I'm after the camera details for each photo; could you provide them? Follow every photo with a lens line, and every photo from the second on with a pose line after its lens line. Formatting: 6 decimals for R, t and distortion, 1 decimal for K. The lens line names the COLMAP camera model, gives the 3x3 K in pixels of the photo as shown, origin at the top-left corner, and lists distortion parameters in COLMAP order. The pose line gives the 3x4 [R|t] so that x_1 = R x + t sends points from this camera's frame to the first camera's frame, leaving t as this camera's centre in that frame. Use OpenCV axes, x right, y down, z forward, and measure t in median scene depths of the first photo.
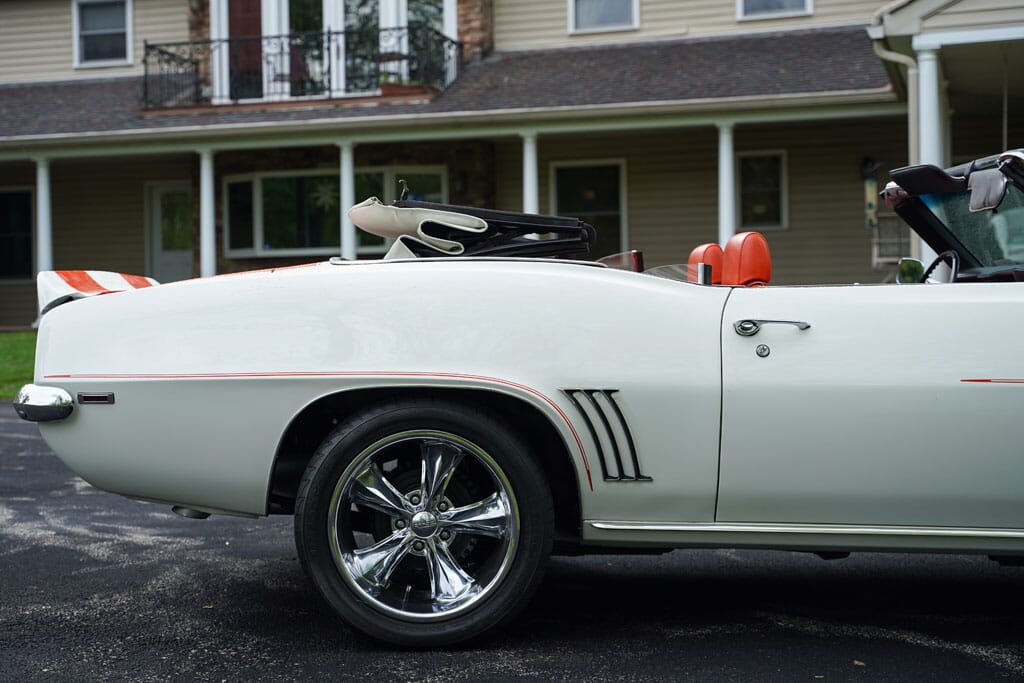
lens RADIAL K [[1581.6, 0, 512.0], [0, 1581.6, 341.5], [0, 0, 1]] dist [0.109053, 0.060562]
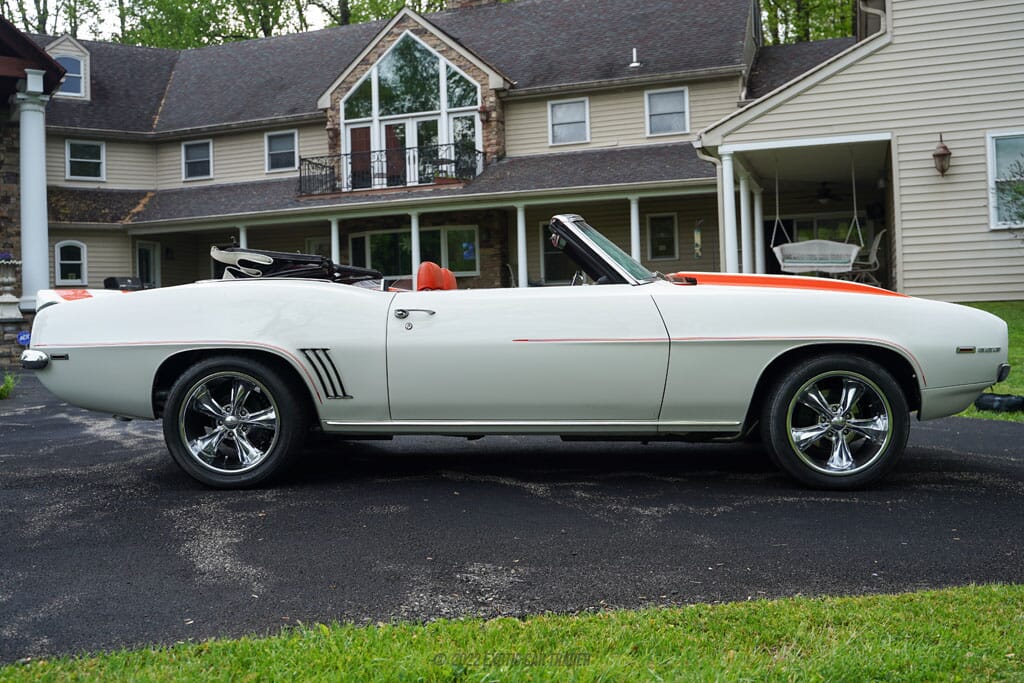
lens RADIAL K [[945.2, 0, 512.0], [0, 945.2, 341.5], [0, 0, 1]] dist [-0.045075, -0.000004]
pose [[0.999606, -0.014286, -0.024141, 0.019793], [0.014596, 0.999812, 0.012737, 0.000742], [0.023955, -0.013084, 0.999627, -0.005943]]
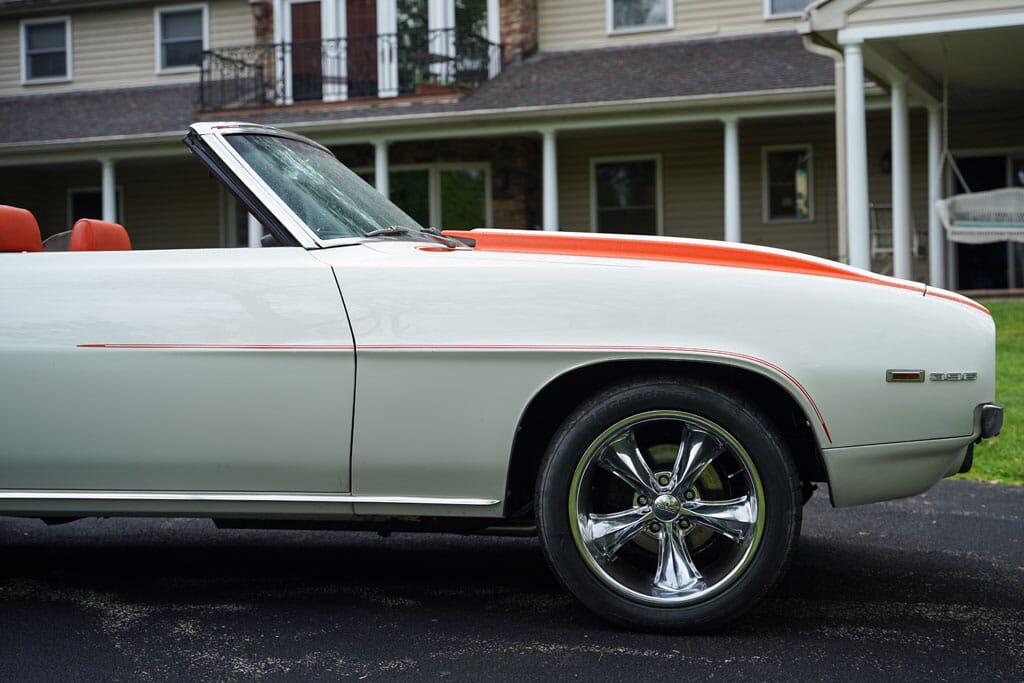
lens RADIAL K [[1519.5, 0, 512.0], [0, 1519.5, 341.5], [0, 0, 1]] dist [0.075699, 0.024730]
pose [[0.998074, -0.000110, -0.062029, 0.039628], [0.000470, 0.999983, 0.005787, 0.001021], [0.062027, -0.005805, 0.998058, 0.002816]]
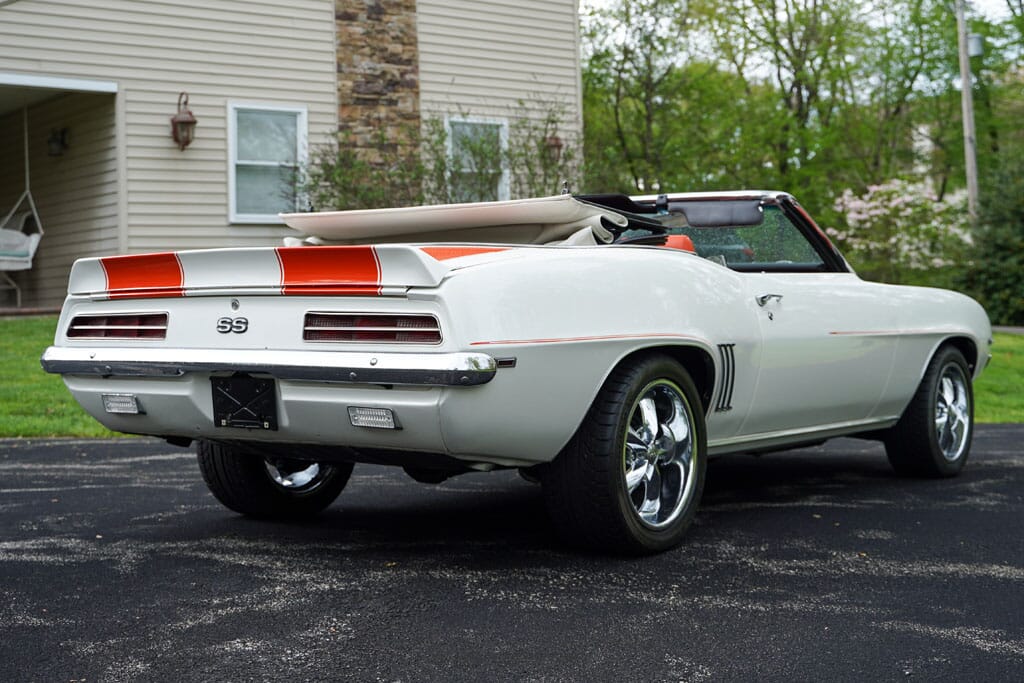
lens RADIAL K [[1392.0, 0, 512.0], [0, 1392.0, 341.5], [0, 0, 1]] dist [-0.005896, -0.005203]
pose [[0.572002, -0.021989, 0.819957, -0.070422], [0.028386, 0.999573, 0.007004, 0.000918], [-0.819761, 0.019269, 0.572382, 0.028468]]
